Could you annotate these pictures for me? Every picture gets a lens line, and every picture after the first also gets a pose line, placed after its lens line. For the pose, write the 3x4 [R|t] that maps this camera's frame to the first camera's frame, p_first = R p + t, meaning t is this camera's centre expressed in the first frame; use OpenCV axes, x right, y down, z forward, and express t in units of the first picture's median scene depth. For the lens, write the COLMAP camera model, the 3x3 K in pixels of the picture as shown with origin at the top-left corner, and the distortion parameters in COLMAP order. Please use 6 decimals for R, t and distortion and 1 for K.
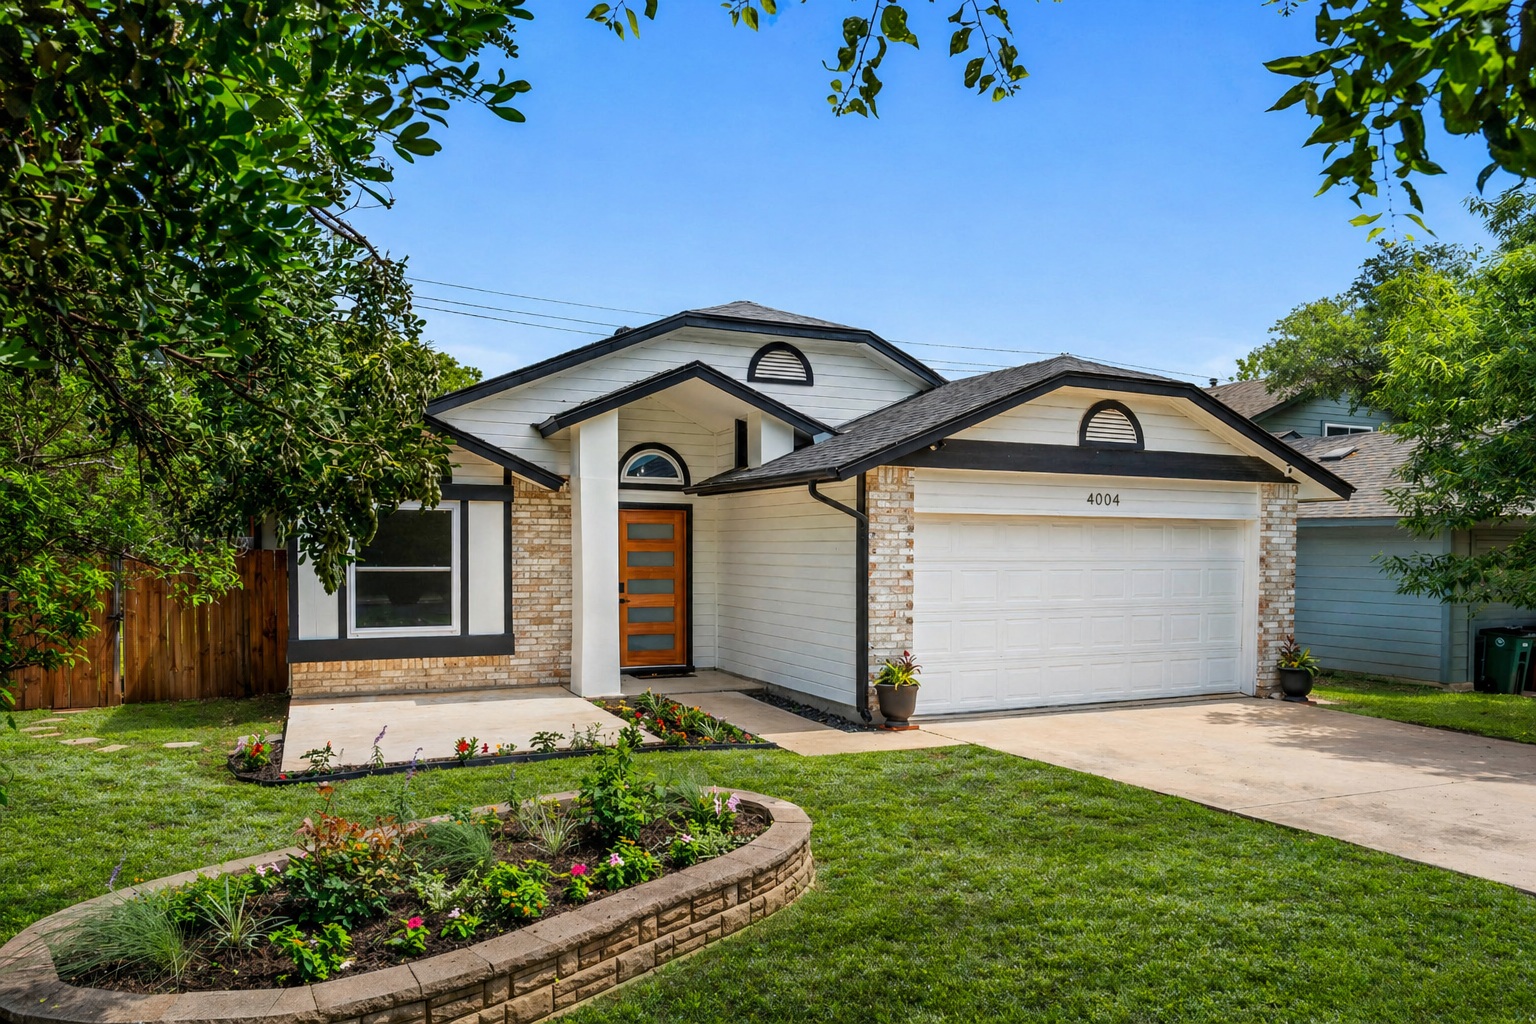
lens RADIAL K [[1045.5, 0, 765.6], [0, 1045.5, 579.5], [0, 0, 1]] dist [0.000297, 0.001591]
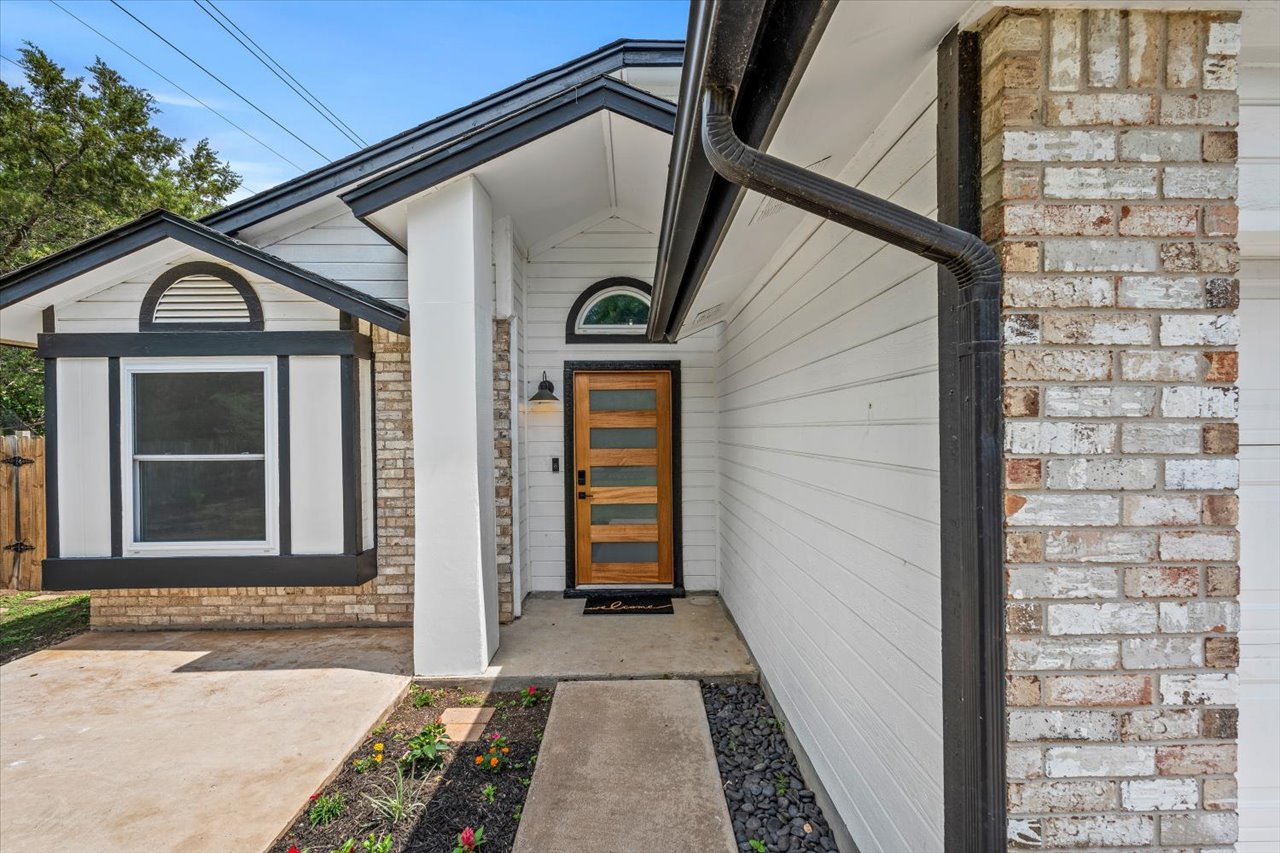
lens RADIAL K [[554.4, 0, 638.7], [0, 554.4, 434.3], [0, 0, 1]] dist [-0.004253, 0.000335]
pose [[0.914772, -0.012017, -0.403791, 0.066751], [0.003727, 0.999766, -0.021310, -0.016354], [0.403953, 0.017989, 0.914603, 0.763964]]
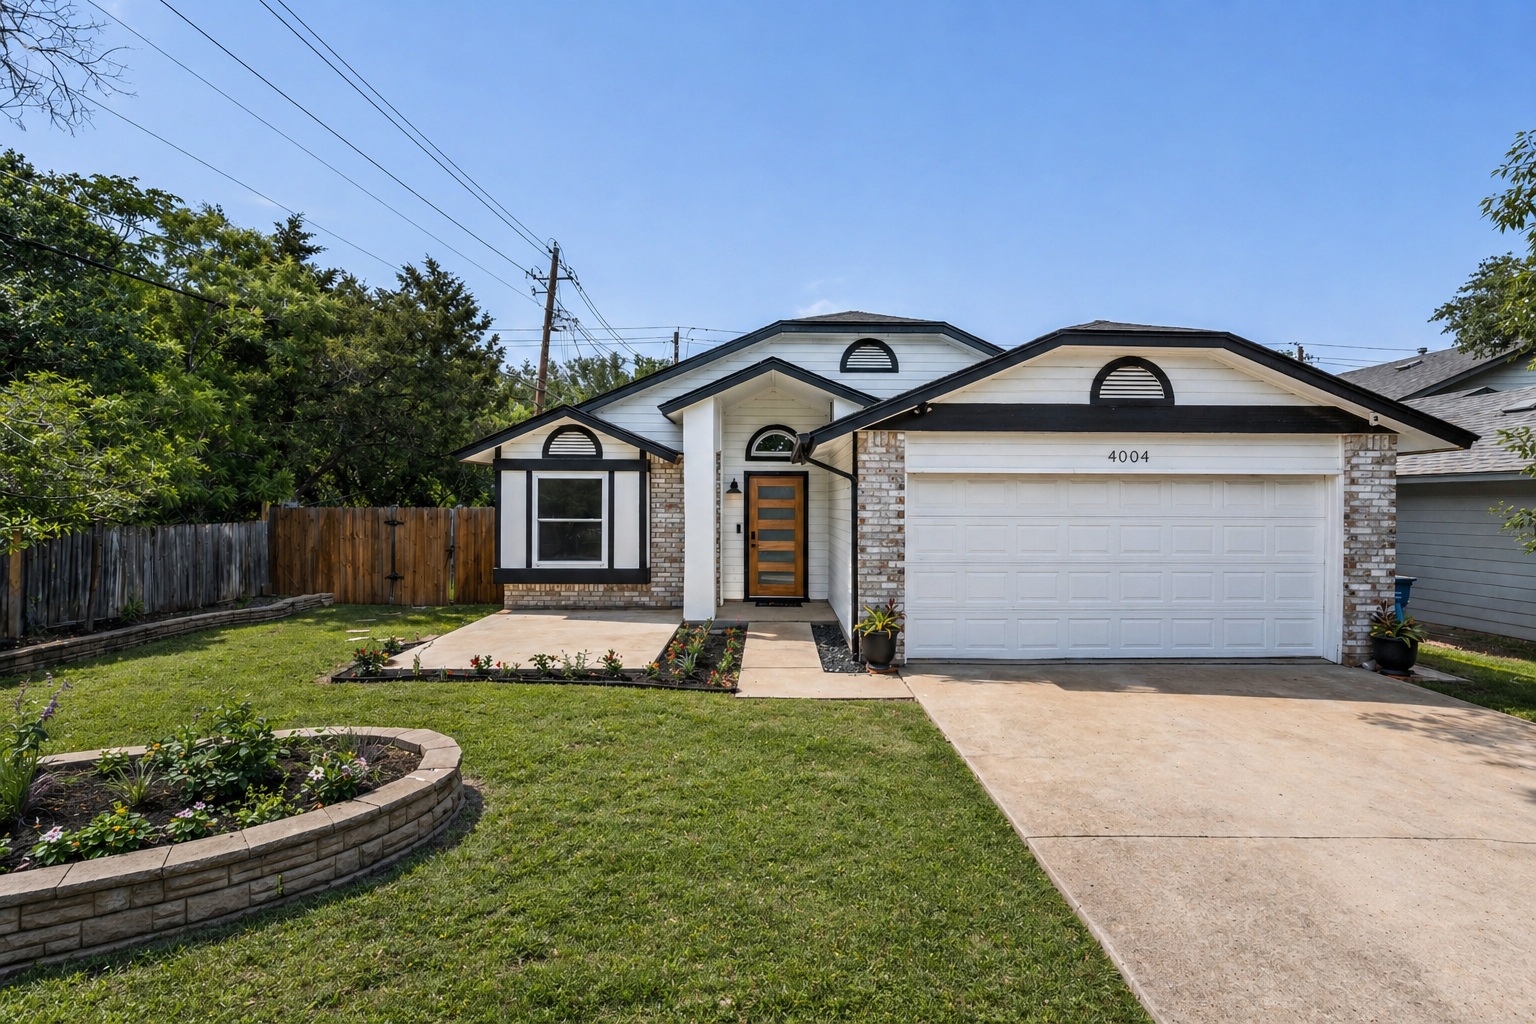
lens RADIAL K [[678.7, 0, 784.4], [0, 678.7, 506.6], [0, 0, 1]] dist [-0.003921, 0.000071]
pose [[0.915579, -0.001537, -0.402134, 0.281925], [-0.010738, 0.999543, -0.028268, -0.005752], [0.401994, 0.030200, 0.915144, 0.269905]]
